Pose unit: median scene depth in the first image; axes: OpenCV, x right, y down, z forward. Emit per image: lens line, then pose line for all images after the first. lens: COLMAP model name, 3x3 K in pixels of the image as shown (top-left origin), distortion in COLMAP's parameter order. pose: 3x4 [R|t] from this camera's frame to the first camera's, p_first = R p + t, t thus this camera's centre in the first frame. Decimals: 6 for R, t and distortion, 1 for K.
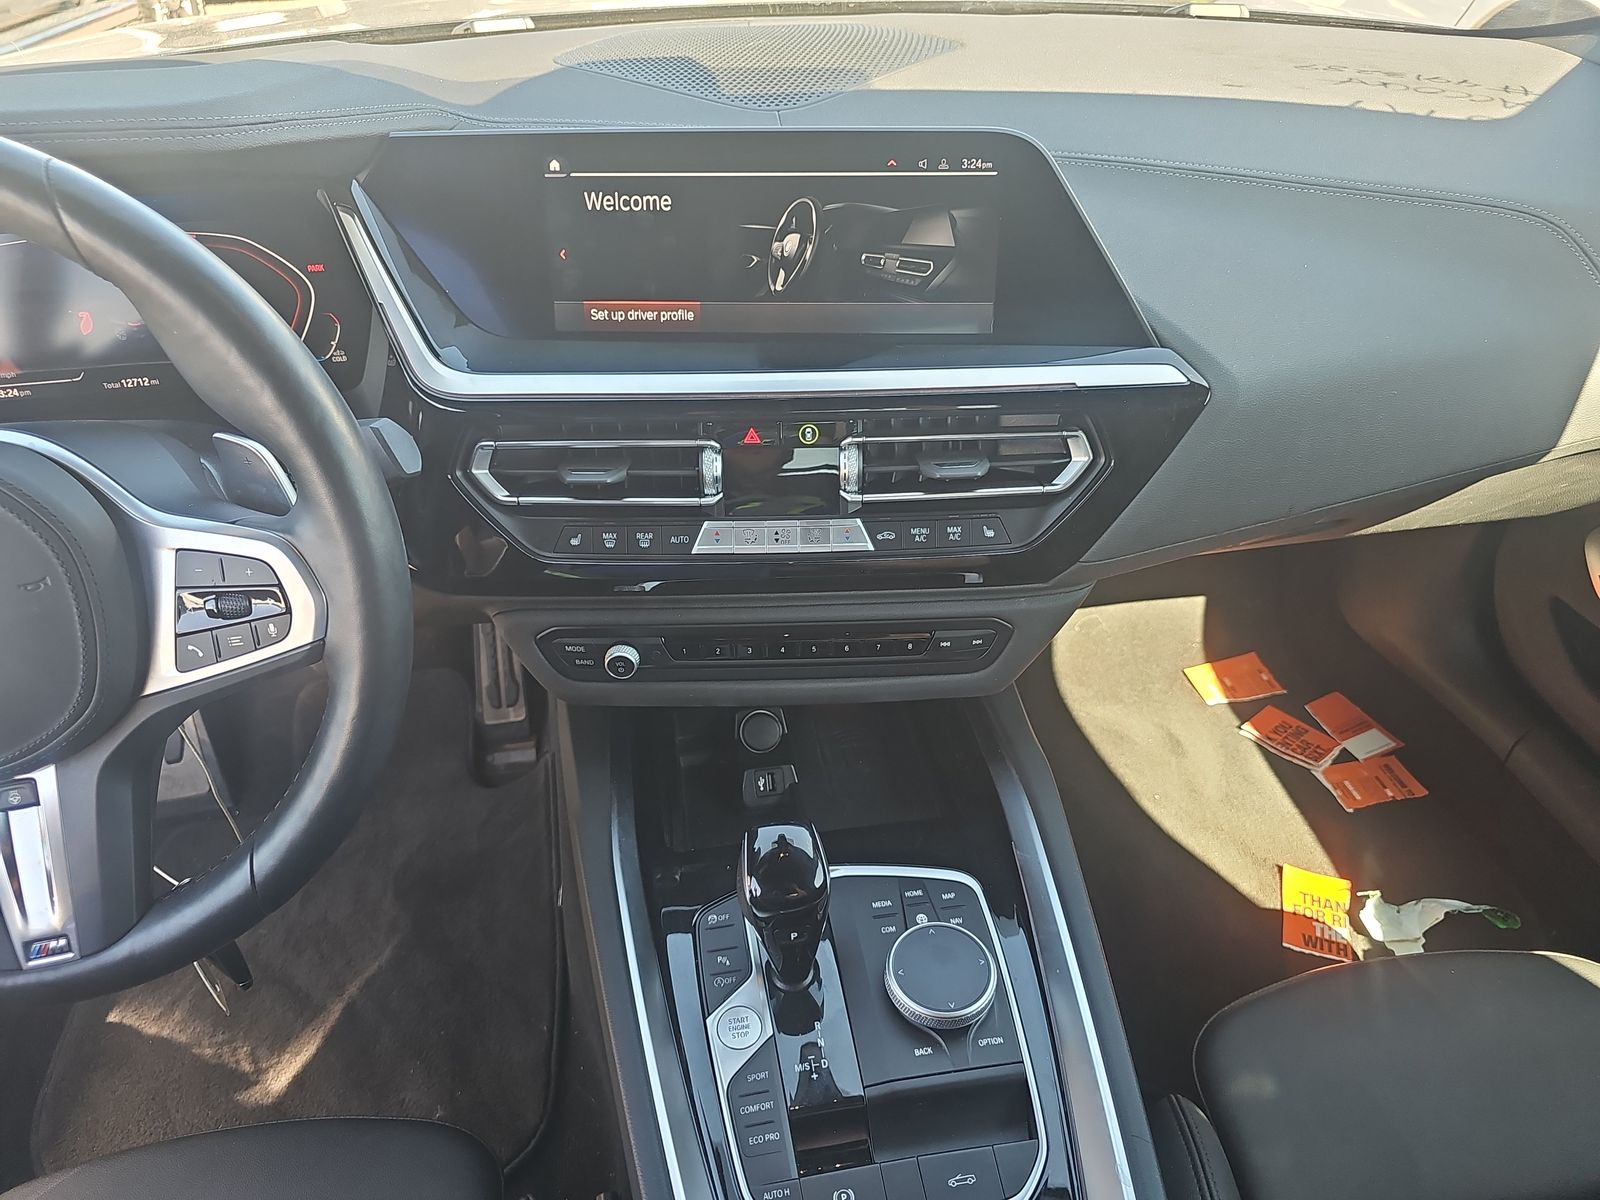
lens RADIAL K [[1136.4, 0, 800.0], [0, 1136.4, 600.0], [0, 0, 1]] dist [0.057118, -0.055022]
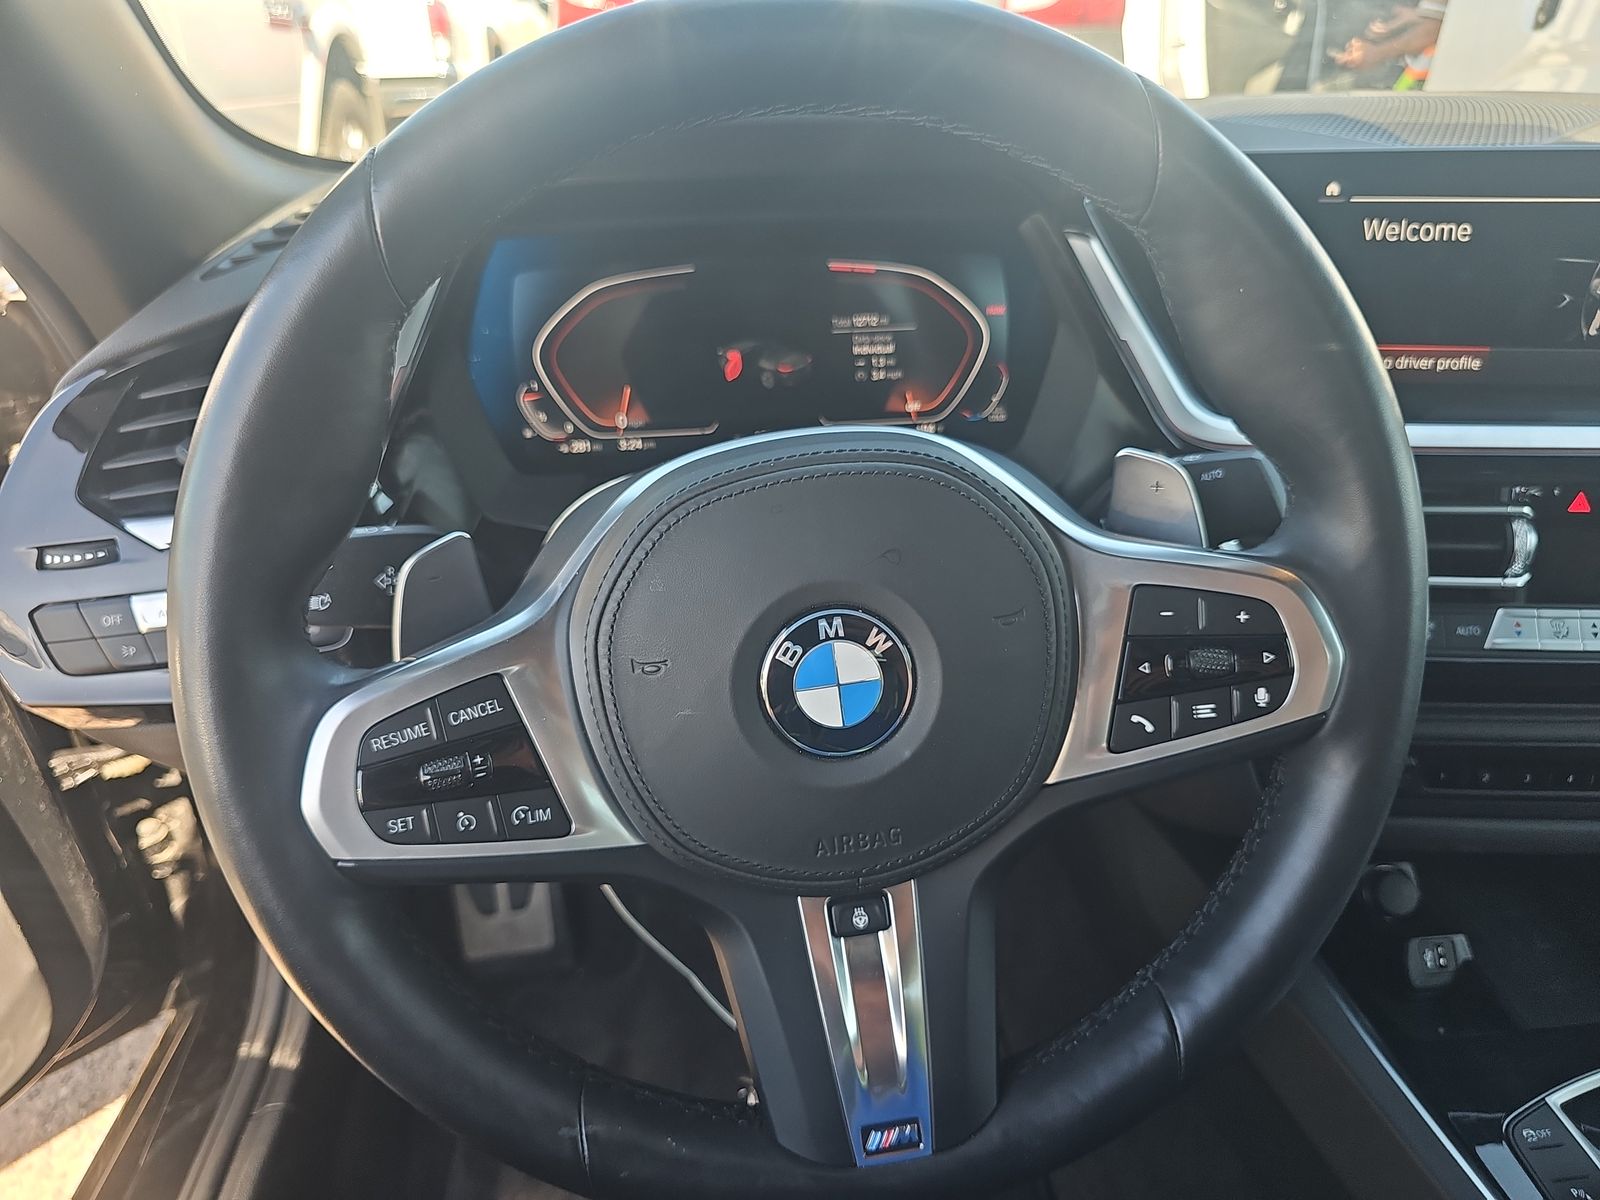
lens RADIAL K [[1136.4, 0, 800.0], [0, 1136.4, 600.0], [0, 0, 1]] dist [0.057118, -0.055022]
pose [[0.999516, 0.027689, -0.014177, -0.587190], [-0.029598, 0.986743, -0.159570, 0.071544], [0.009571, 0.159913, 0.987085, 0.196897]]
